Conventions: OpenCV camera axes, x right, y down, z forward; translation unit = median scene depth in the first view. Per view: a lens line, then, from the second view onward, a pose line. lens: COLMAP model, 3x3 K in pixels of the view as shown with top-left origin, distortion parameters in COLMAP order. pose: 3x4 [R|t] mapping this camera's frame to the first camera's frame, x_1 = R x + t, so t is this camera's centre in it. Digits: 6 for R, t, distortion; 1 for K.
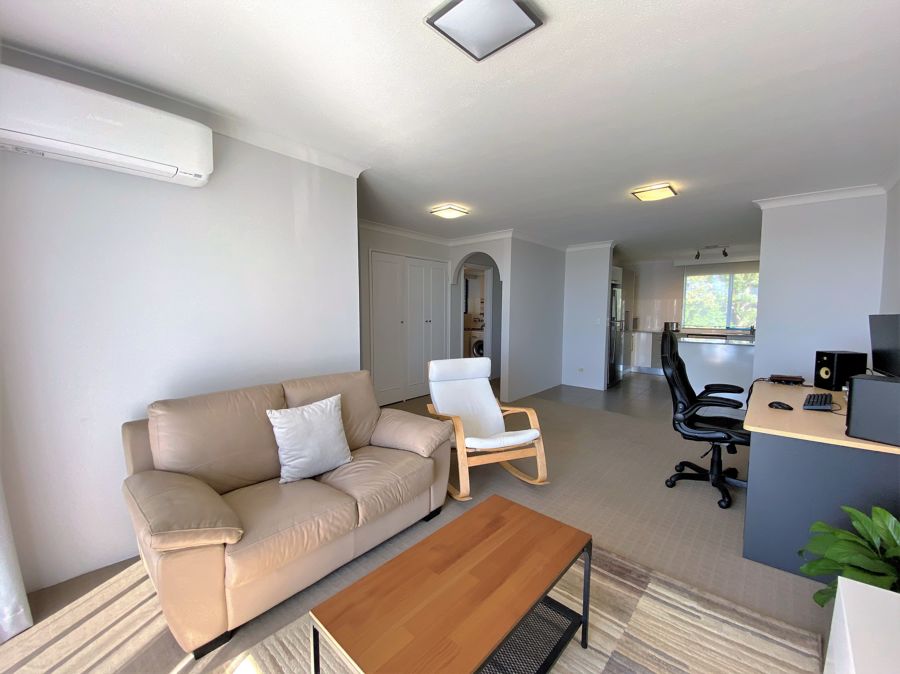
lens RADIAL K [[362.8, 0, 450.0], [0, 362.8, 337.0], [0, 0, 1]] dist [0.011319, -0.015637]
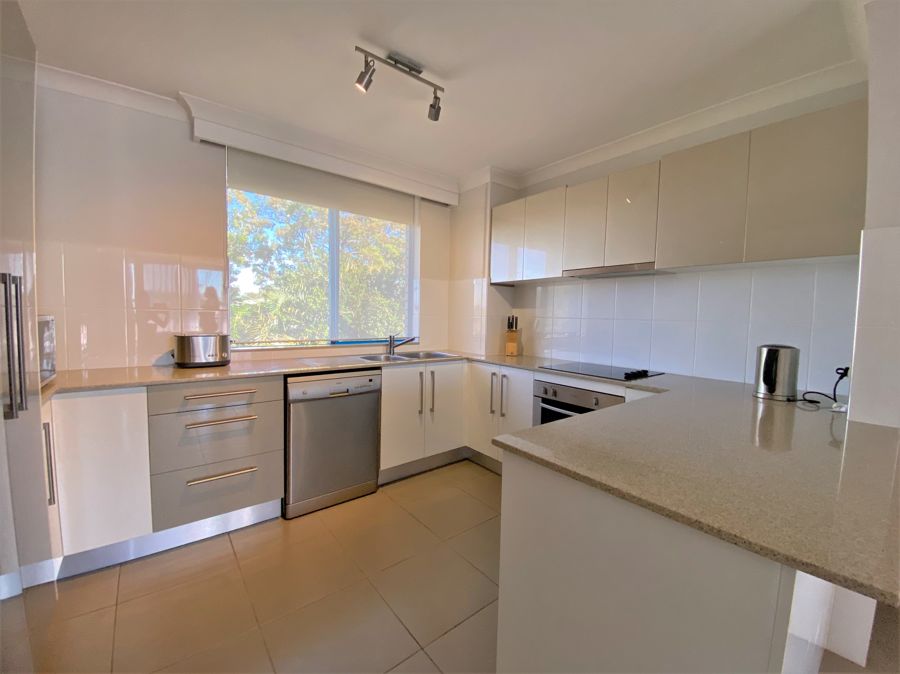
lens RADIAL K [[362.8, 0, 450.0], [0, 362.8, 337.0], [0, 0, 1]] dist [0.011319, -0.015637]
pose [[0.154882, -0.060094, 0.986104, 0.374585], [0.049396, 0.997371, 0.053022, -0.045903], [-0.986697, 0.040498, 0.157444, 0.798836]]
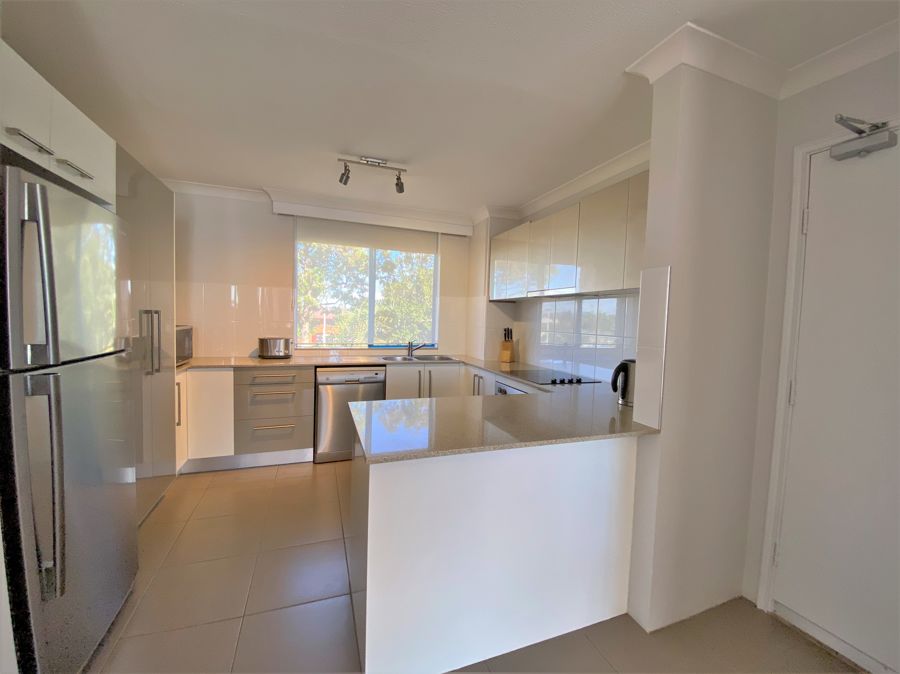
lens RADIAL K [[362.8, 0, 450.0], [0, 362.8, 337.0], [0, 0, 1]] dist [0.011319, -0.015637]
pose [[0.459342, -0.034938, 0.887572, 0.326575], [0.034938, 0.999164, 0.021250, -0.045307], [-0.887572, 0.021249, 0.460178, 0.630571]]
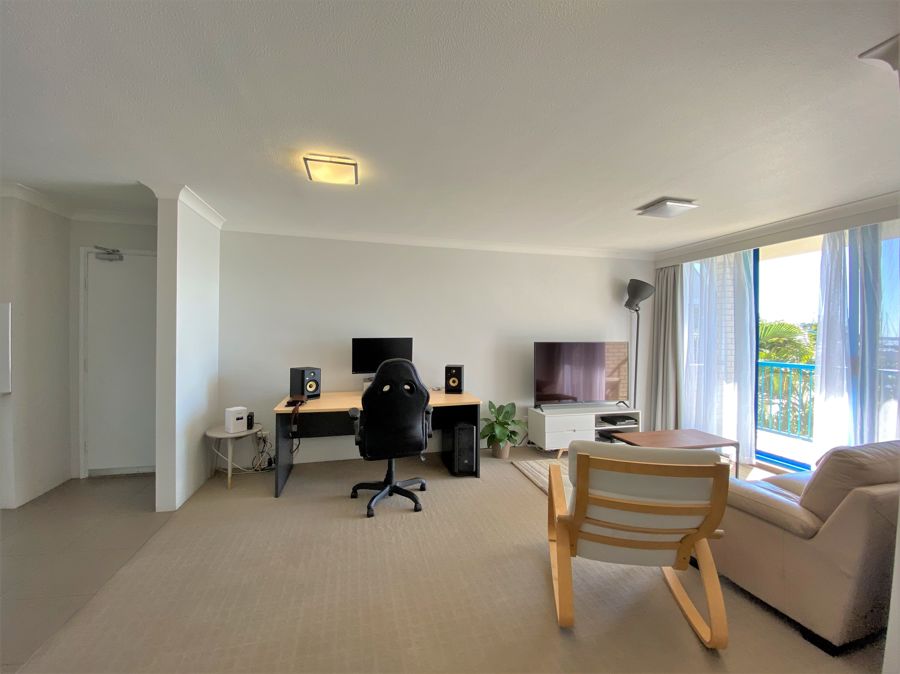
lens RADIAL K [[362.8, 0, 450.0], [0, 362.8, 337.0], [0, 0, 1]] dist [0.011319, -0.015637]
pose [[-0.845805, -0.014340, 0.533300, -0.015163], [0.027906, 0.997081, 0.071070, -0.054525], [-0.532762, 0.074994, -0.842936, 0.684519]]
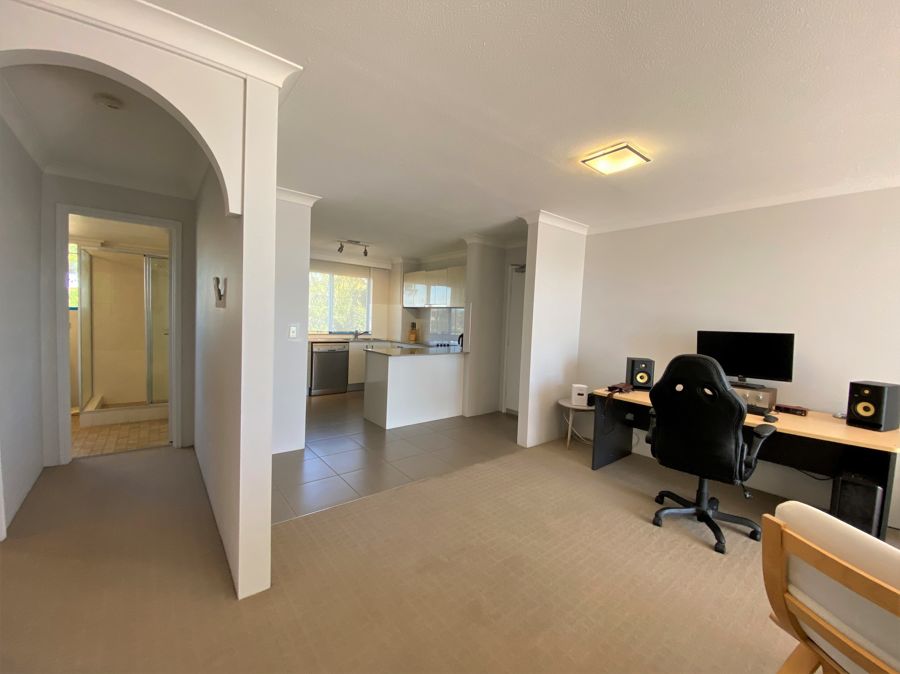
lens RADIAL K [[363.2, 0, 460.3], [0, 363.2, 339.4], [0, 0, 1]] dist [0.002419, -0.014402]
pose [[0.130009, -0.049024, 0.990300, -0.107044], [0.031433, 0.998479, 0.045302, -0.038811], [-0.991014, 0.025238, 0.131353, 0.548016]]
